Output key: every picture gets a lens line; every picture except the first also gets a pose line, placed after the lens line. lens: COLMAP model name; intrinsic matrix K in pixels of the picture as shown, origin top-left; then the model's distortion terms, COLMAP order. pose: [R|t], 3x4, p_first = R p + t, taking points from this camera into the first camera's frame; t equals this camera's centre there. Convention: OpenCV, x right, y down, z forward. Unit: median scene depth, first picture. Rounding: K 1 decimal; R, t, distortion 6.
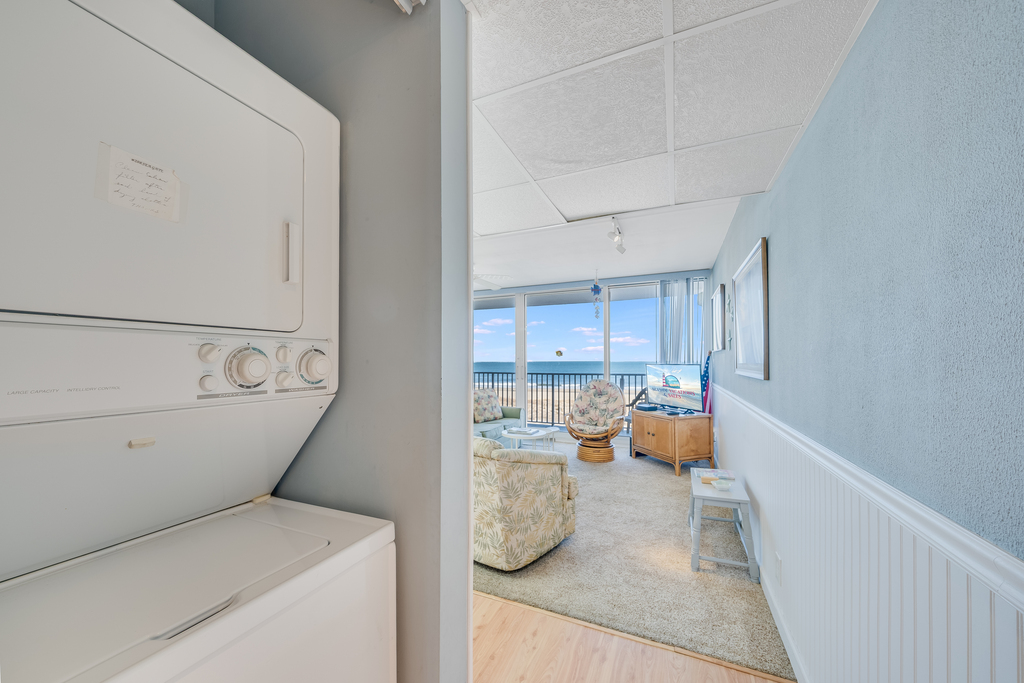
lens RADIAL K [[375.6, 0, 510.0], [0, 375.6, 359.7], [0, 0, 1]] dist [-0.005949, -0.000226]
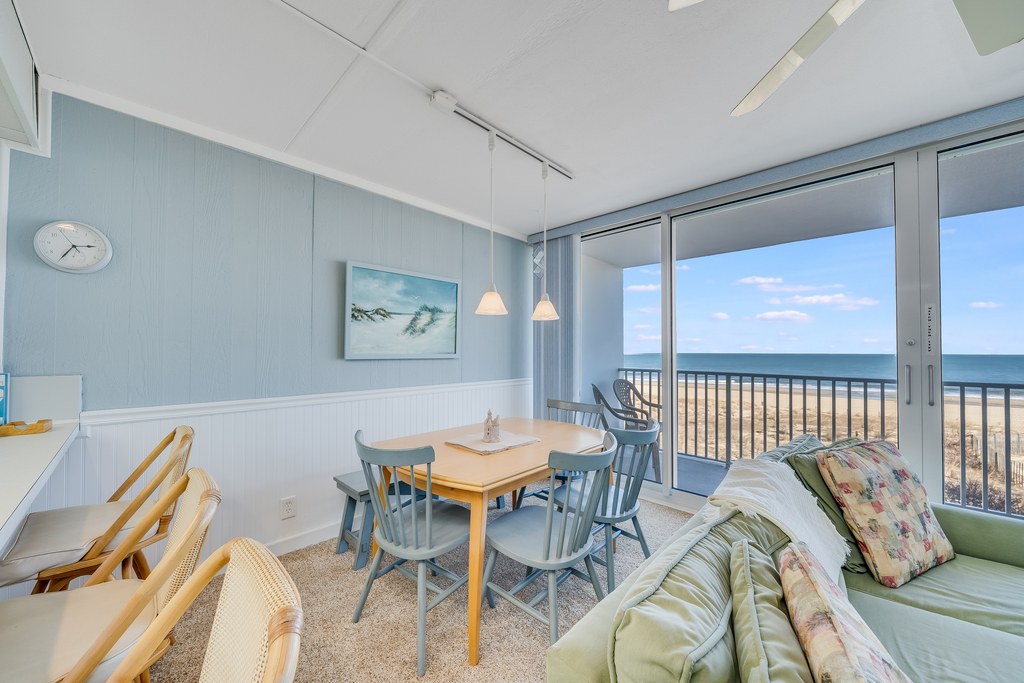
lens RADIAL K [[375.6, 0, 505.0], [0, 375.6, 344.2], [0, 0, 1]] dist [-0.005949, -0.000226]
pose [[0.934184, 0.000681, -0.356791, -0.251584], [-0.006603, 0.999860, -0.015379, 0.006623], [0.356731, 0.016723, 0.934058, 0.685799]]
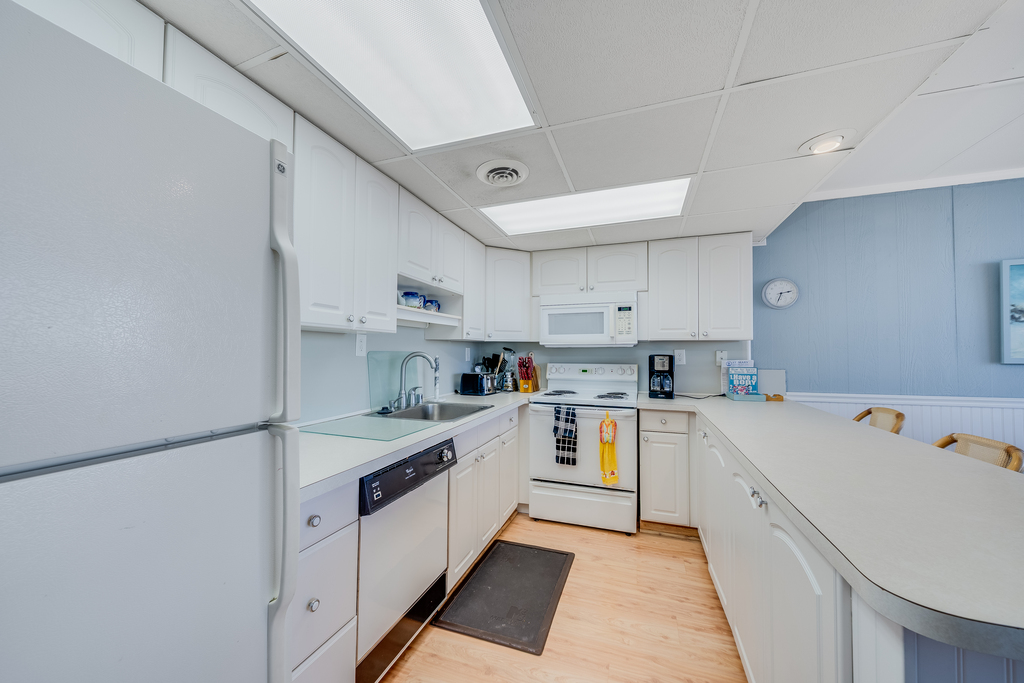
lens RADIAL K [[375.6, 0, 508.6], [0, 375.6, 343.6], [0, 0, 1]] dist [-0.005949, -0.000226]
pose [[0.068245, -0.020271, -0.997463, -0.196153], [0.003675, 0.999792, -0.020067, 0.002294], [0.997662, -0.002296, 0.068306, 0.408100]]
